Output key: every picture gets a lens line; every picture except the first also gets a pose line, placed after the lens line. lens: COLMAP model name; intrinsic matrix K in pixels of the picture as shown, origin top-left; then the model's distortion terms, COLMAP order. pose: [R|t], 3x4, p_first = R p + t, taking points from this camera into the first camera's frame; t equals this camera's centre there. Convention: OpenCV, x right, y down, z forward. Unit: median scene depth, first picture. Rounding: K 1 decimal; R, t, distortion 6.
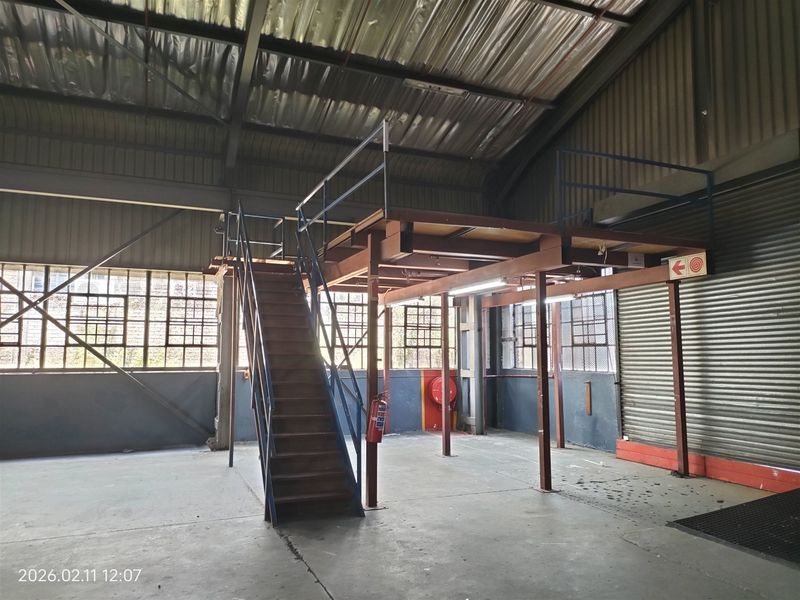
lens RADIAL K [[581.2, 0, 398.7], [0, 581.2, 299.8], [0, 0, 1]] dist [0.053519, -0.059469]
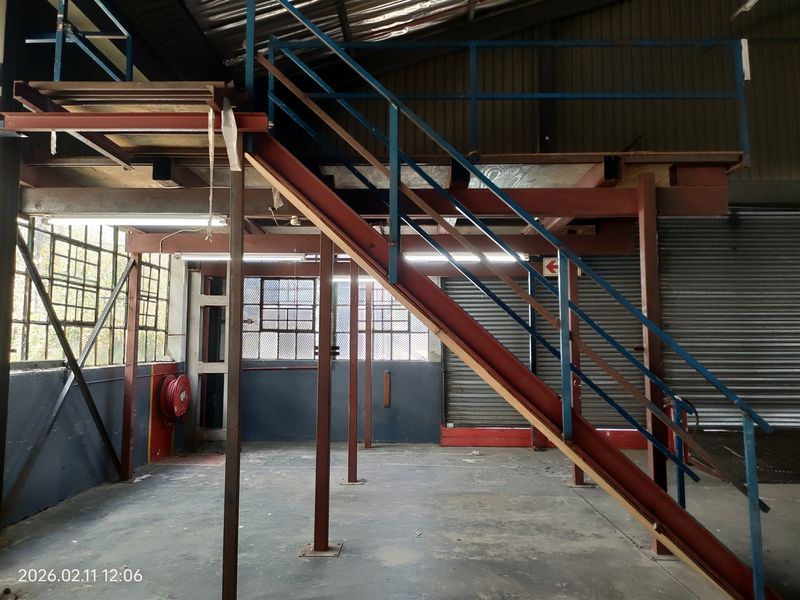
lens RADIAL K [[581.2, 0, 398.7], [0, 581.2, 299.8], [0, 0, 1]] dist [0.053519, -0.059469]
pose [[0.400162, 0.075485, 0.913331, -0.628066], [-0.091928, 0.994882, -0.041948, 0.078542], [-0.911822, -0.067175, 0.405053, 0.751744]]
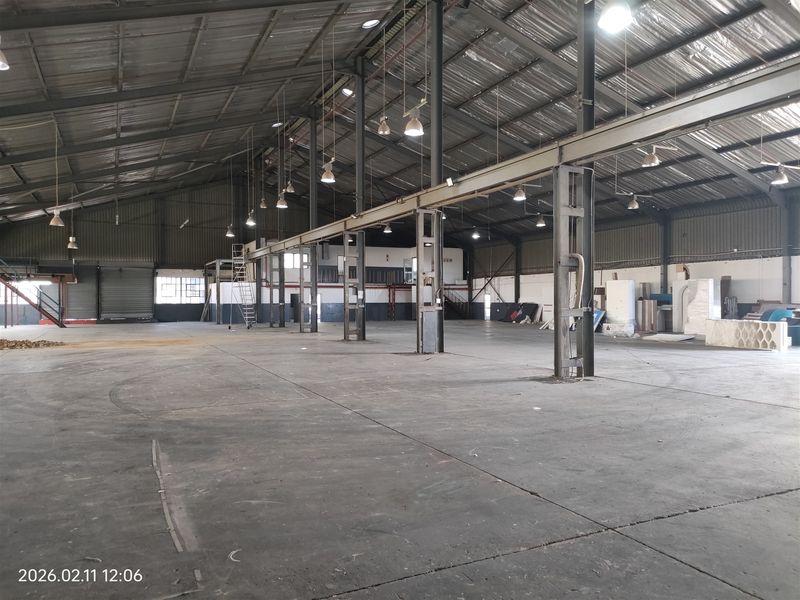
lens RADIAL K [[581.2, 0, 398.7], [0, 581.2, 299.8], [0, 0, 1]] dist [0.053519, -0.059469]
pose [[-0.044719, 0.001444, 0.998999, -4.072373], [-0.096626, 0.995304, -0.005764, -0.123487], [-0.994316, -0.096787, -0.044370, -1.351261]]
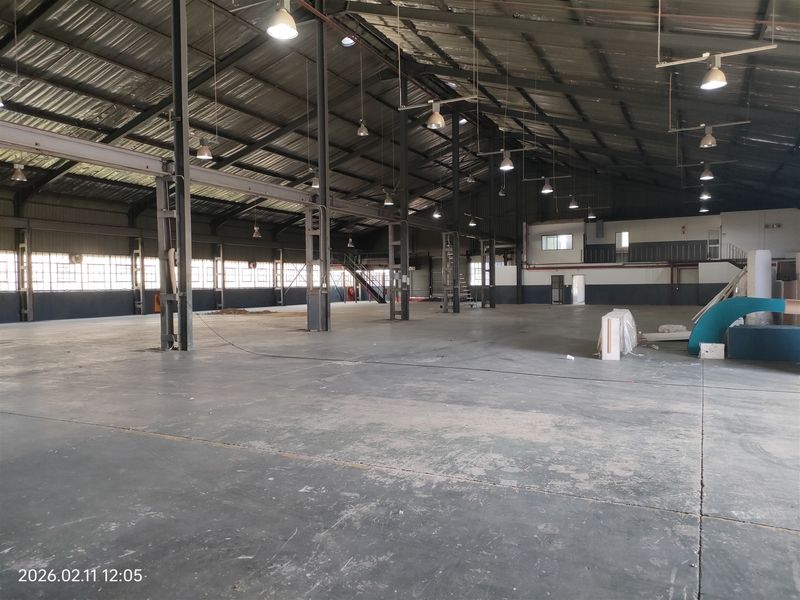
lens RADIAL K [[581.2, 0, 398.7], [0, 581.2, 299.8], [0, 0, 1]] dist [0.053519, -0.059469]
pose [[0.771140, -0.025033, 0.636173, -3.322049], [-0.053394, 0.993164, 0.103803, -0.333468], [-0.634423, -0.114014, 0.764532, -3.437627]]
